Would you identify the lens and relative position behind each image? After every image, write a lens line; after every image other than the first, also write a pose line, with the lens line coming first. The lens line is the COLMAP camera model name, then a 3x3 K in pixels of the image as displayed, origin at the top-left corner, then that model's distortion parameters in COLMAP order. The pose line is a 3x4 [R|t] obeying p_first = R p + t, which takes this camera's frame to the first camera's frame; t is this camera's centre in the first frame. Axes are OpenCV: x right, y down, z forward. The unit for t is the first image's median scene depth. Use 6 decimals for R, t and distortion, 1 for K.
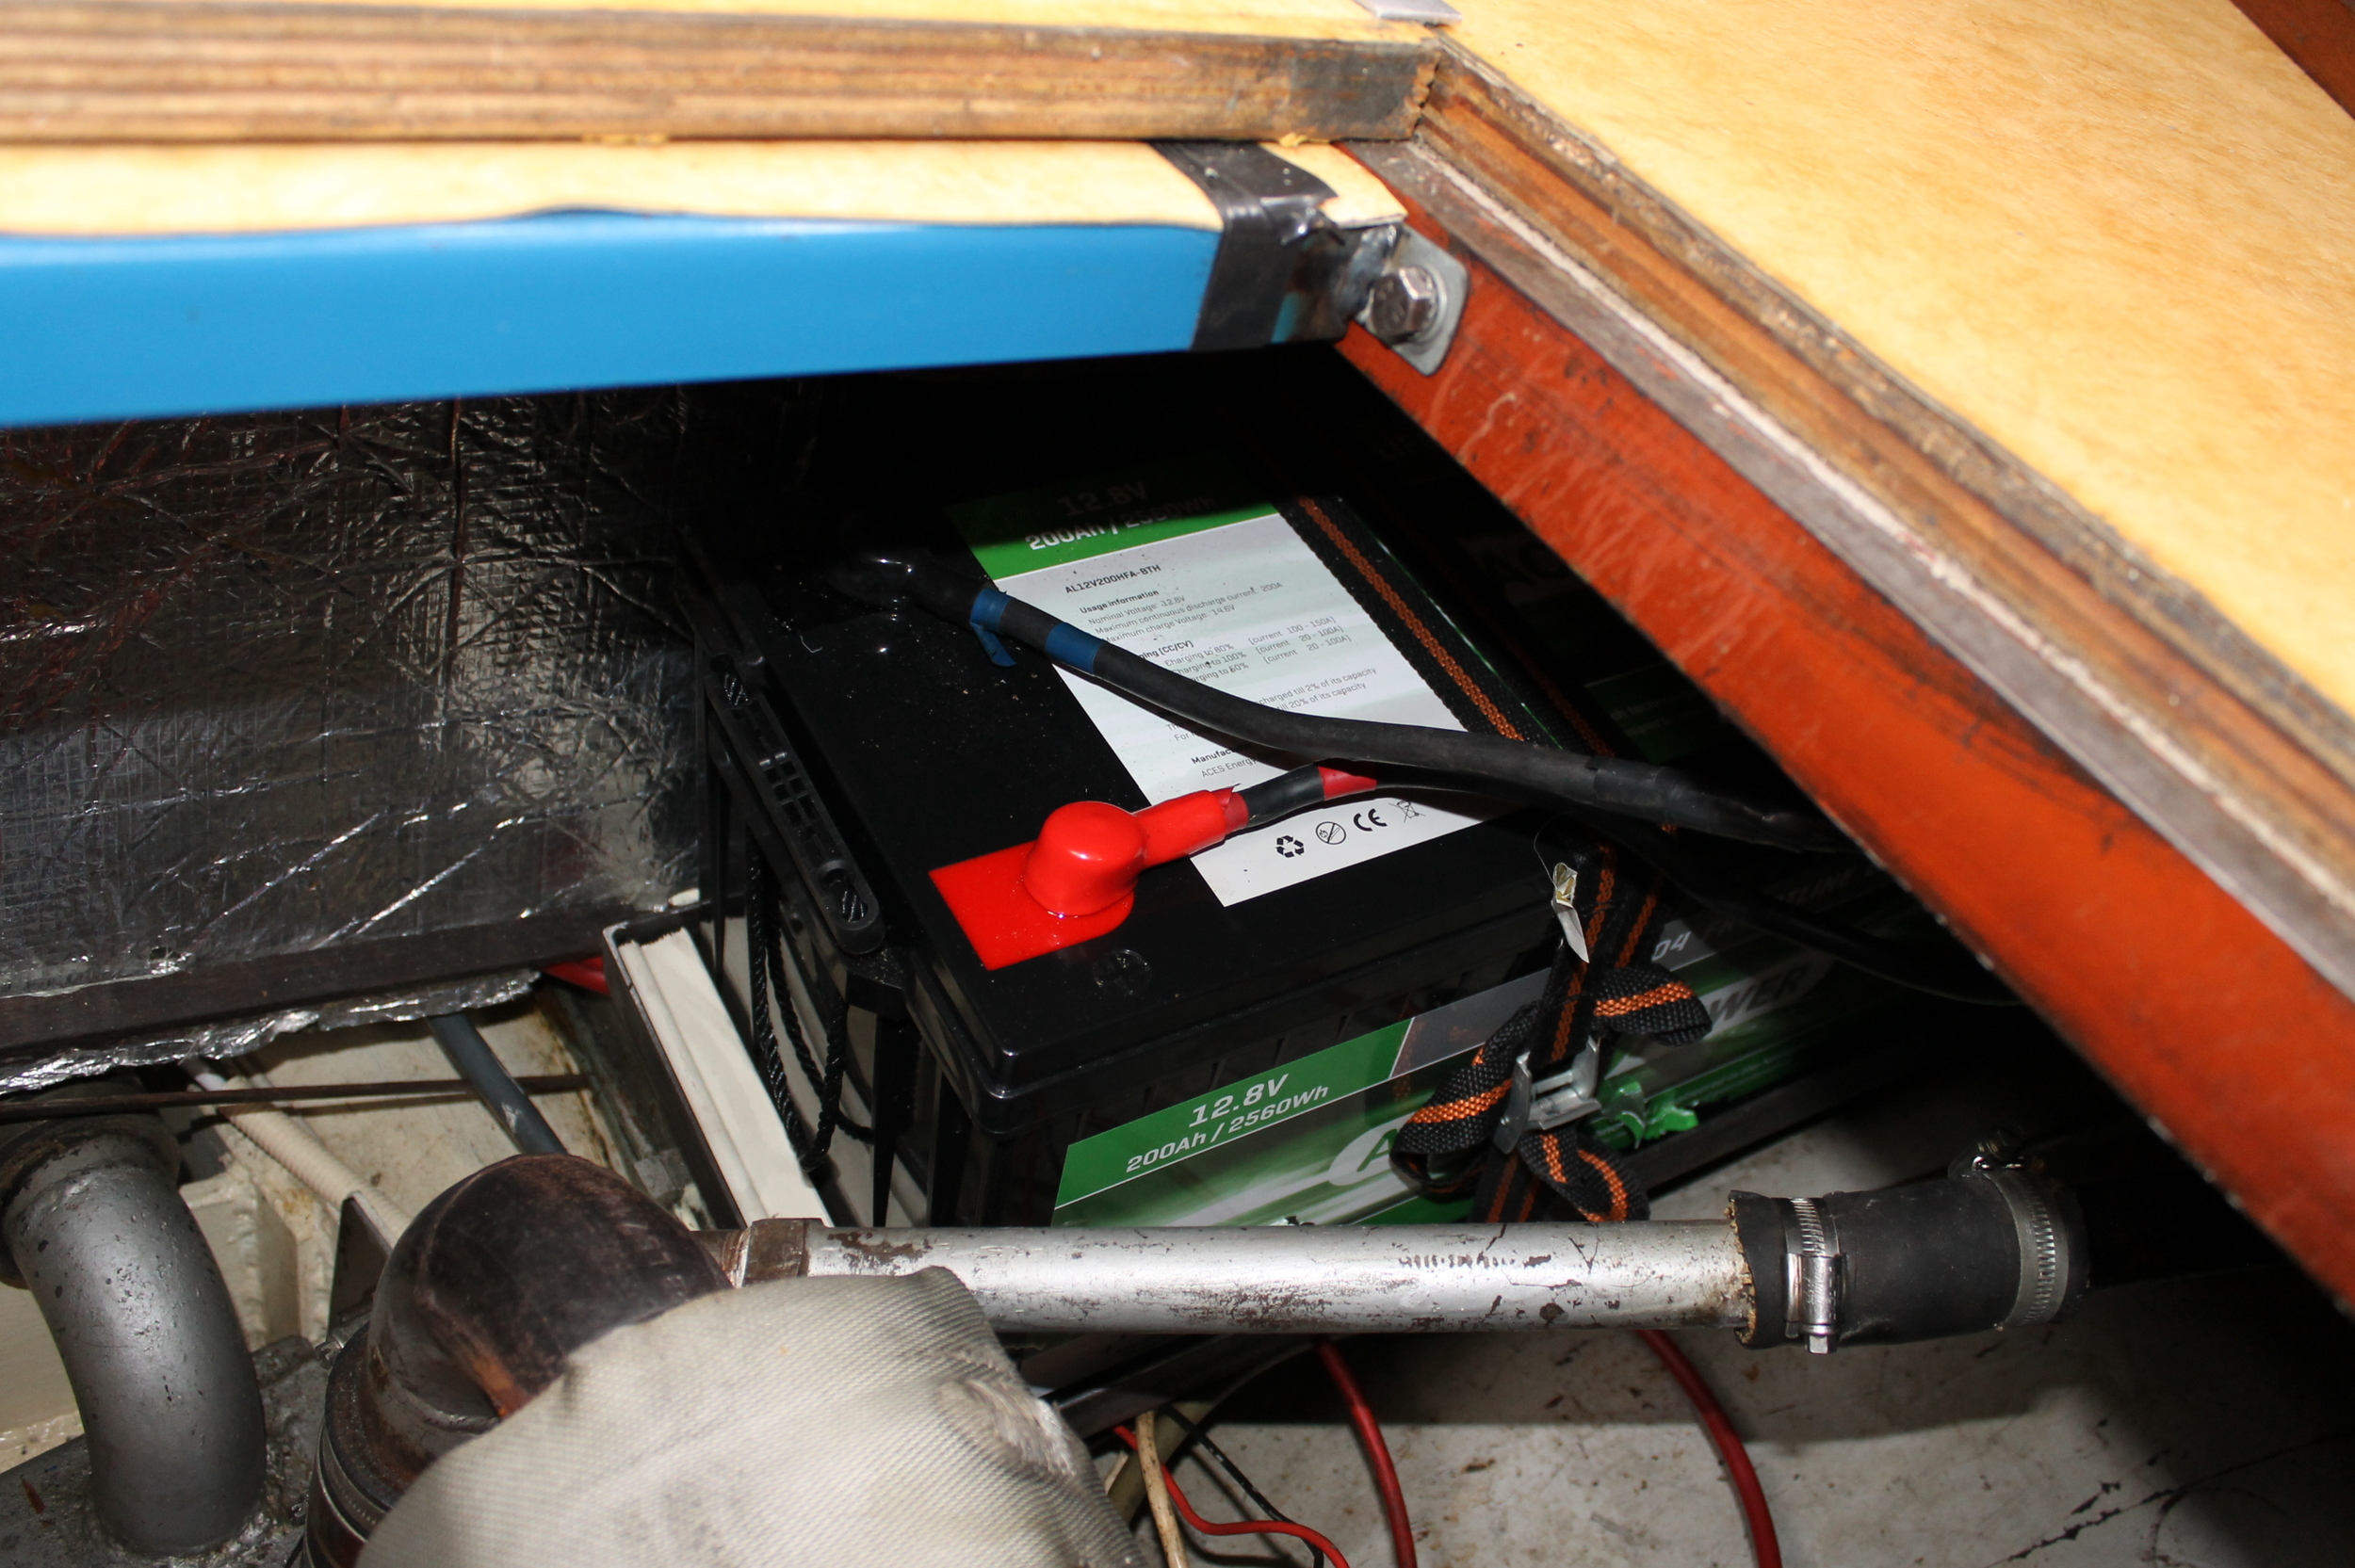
lens RADIAL K [[2165.4, 0, 1187.9], [0, 2165.4, 783.7], [0, 0, 1]] dist [-0.136156, 0.138927]
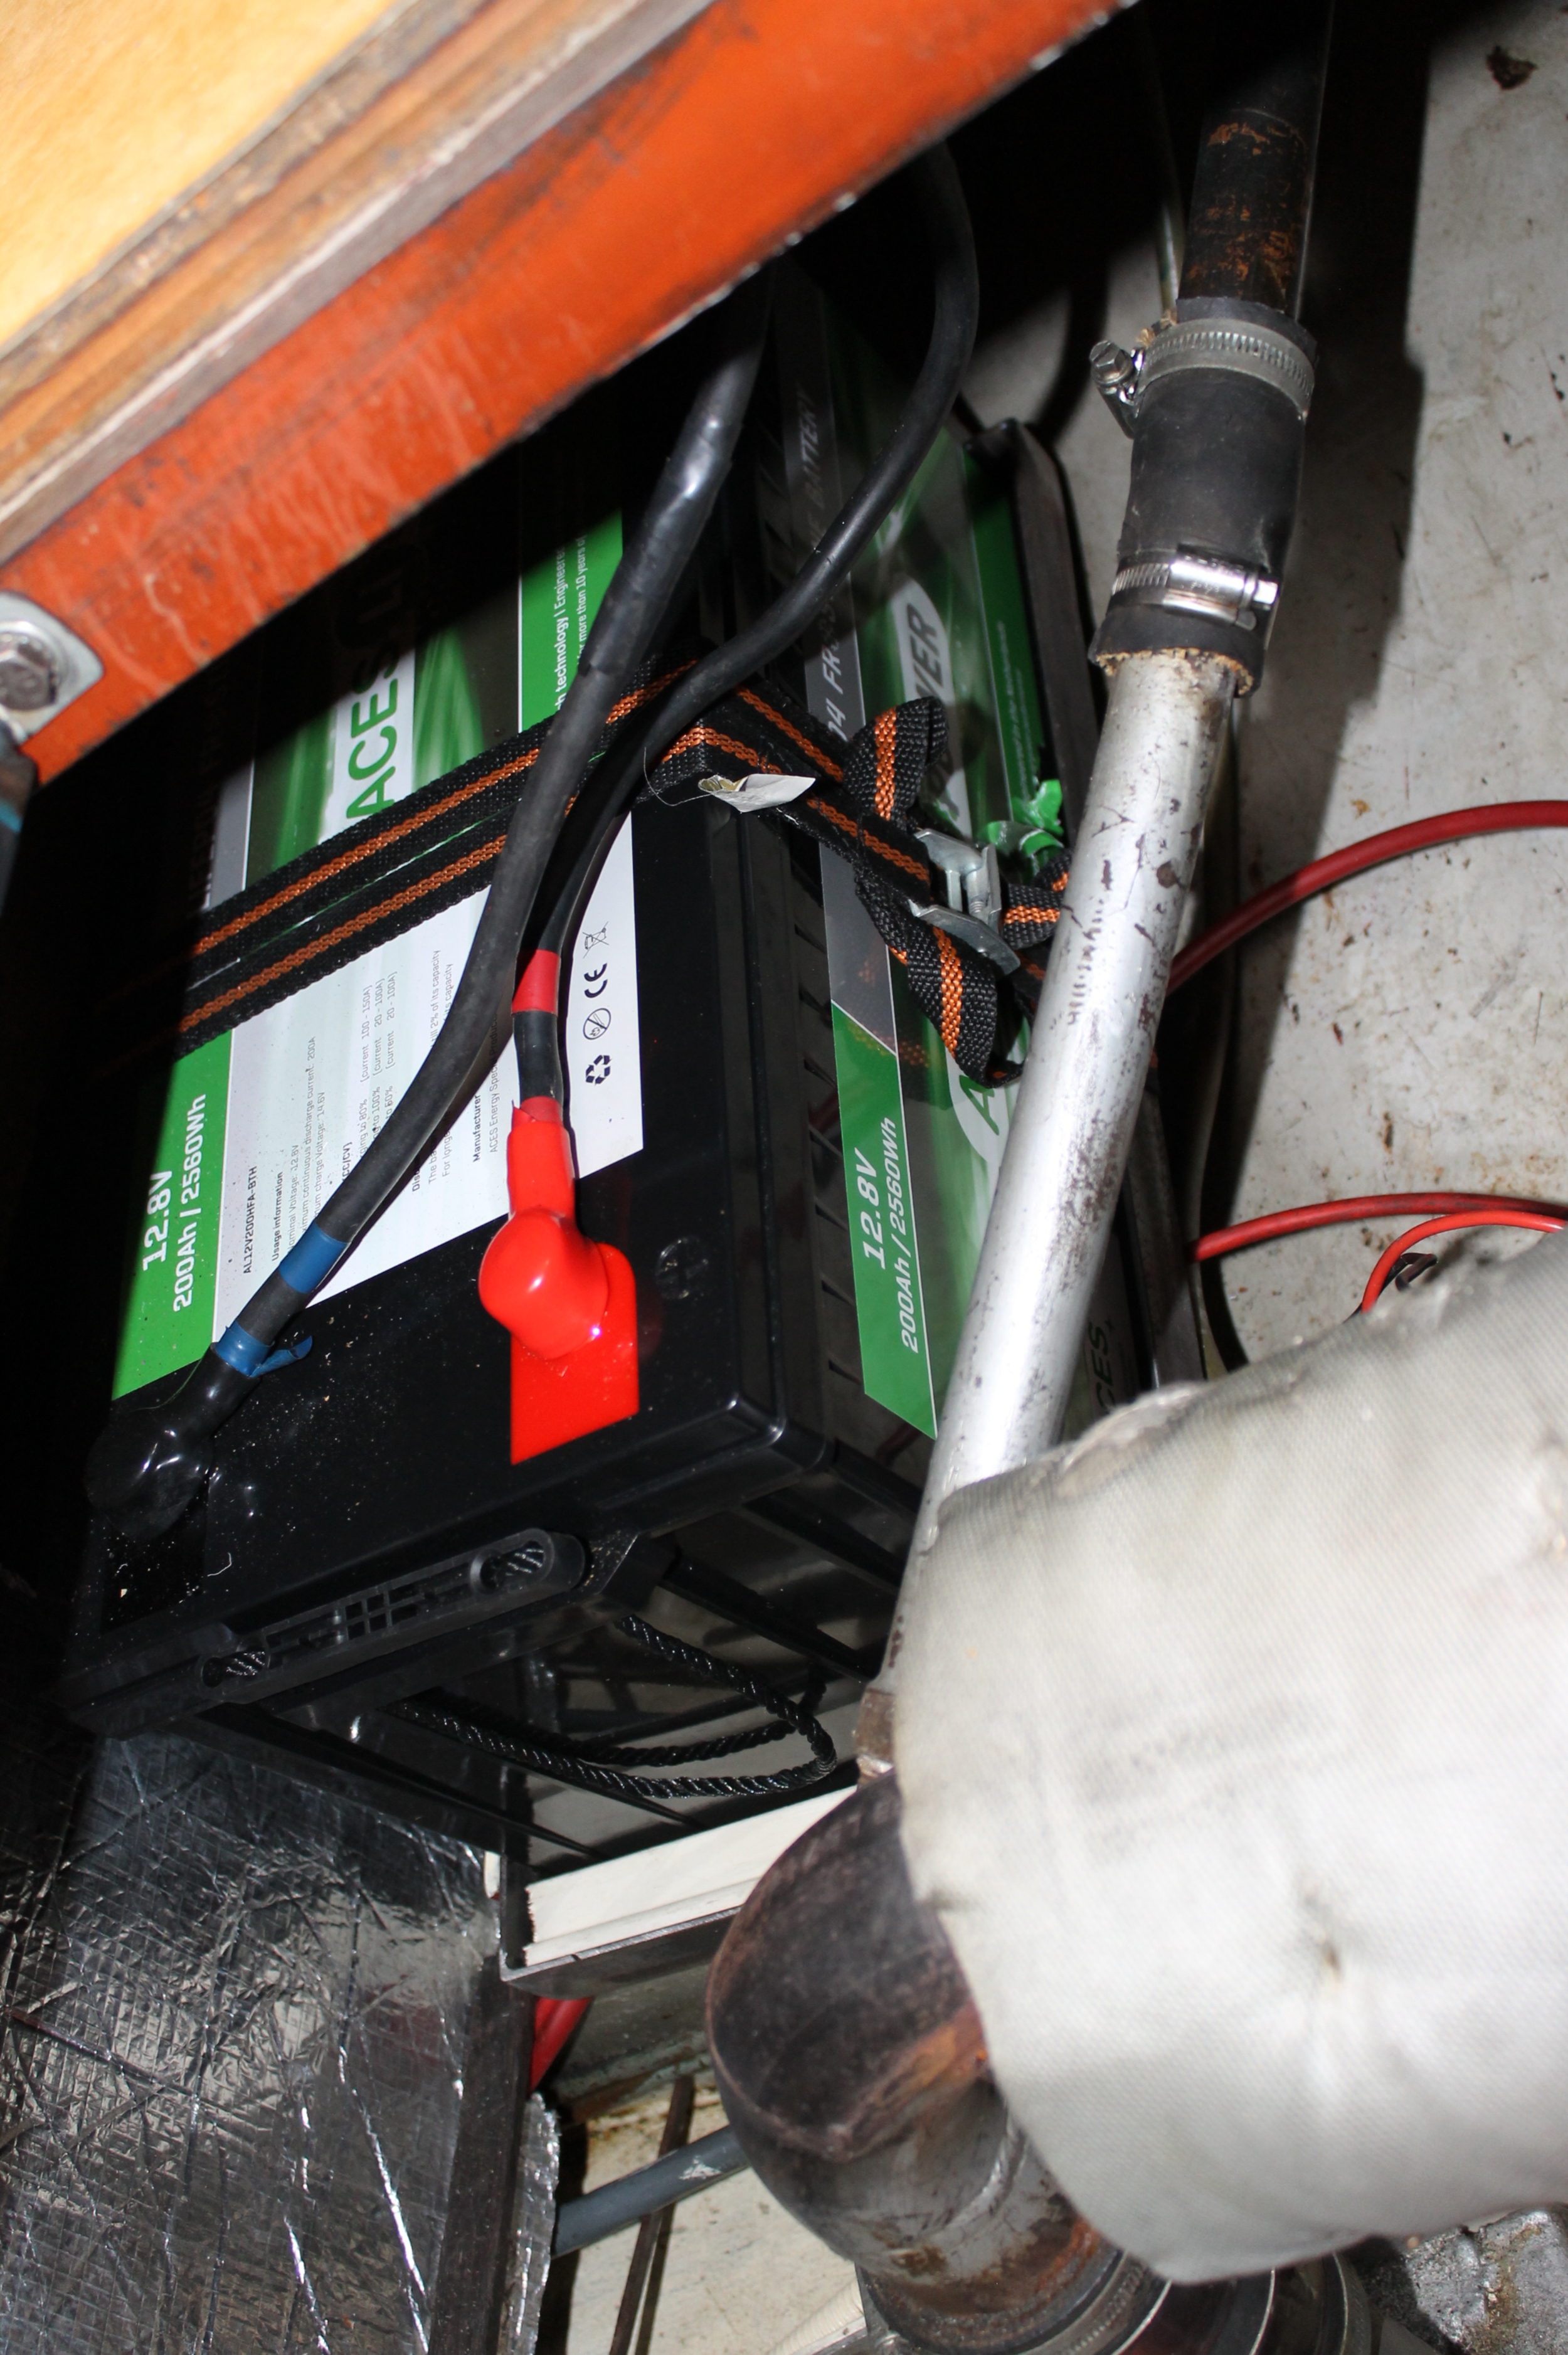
lens RADIAL K [[2772.1, 0, 752.8], [0, 2772.1, 1177.9], [0, 0, 1]] dist [-0.118758, 0.299645]
pose [[0.254542, -0.956975, 0.139312, -0.132393], [0.965393, 0.259910, 0.021497, 0.075485], [-0.056781, 0.129019, 0.990015, -0.096089]]
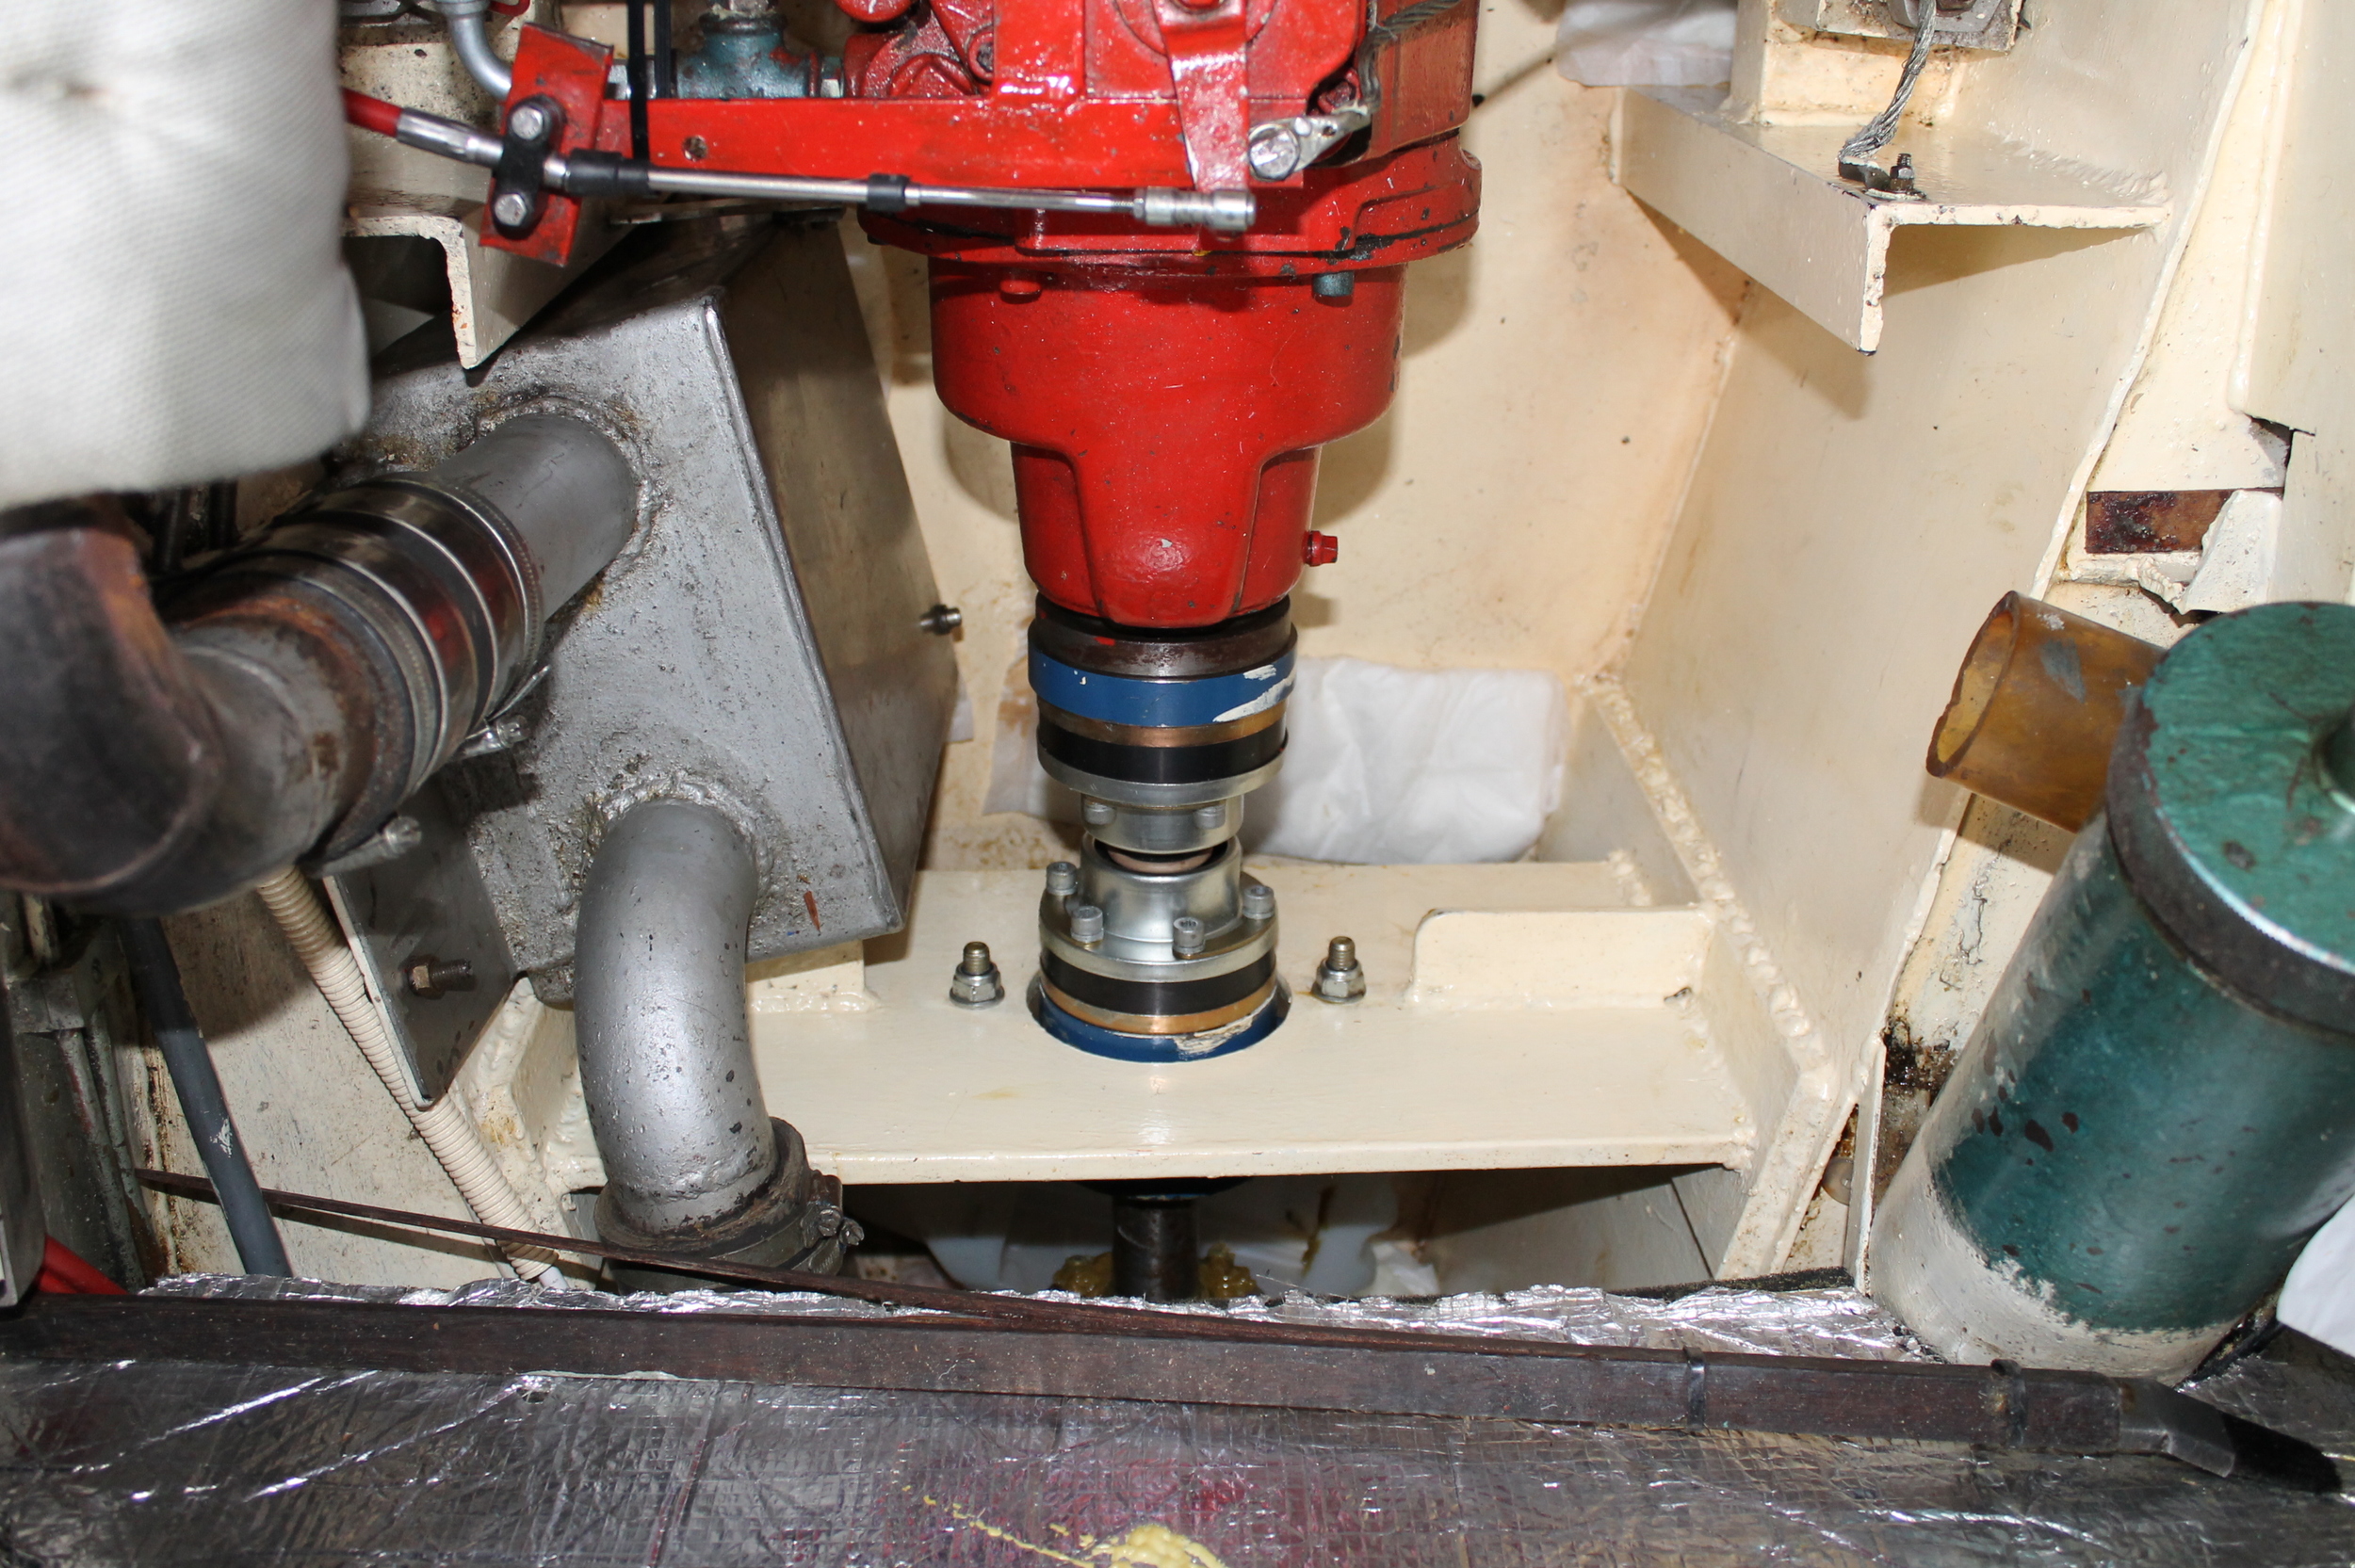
lens RADIAL K [[2223.1, 0, 1196.2], [0, 2223.1, 781.4], [0, 0, 1]] dist [-0.127473, 0.113509]
pose [[-0.805705, -0.373488, -0.459724, -0.237280], [0.132769, -0.870274, 0.474337, -0.112910], [-0.577245, 0.321138, 0.750772, 0.088672]]
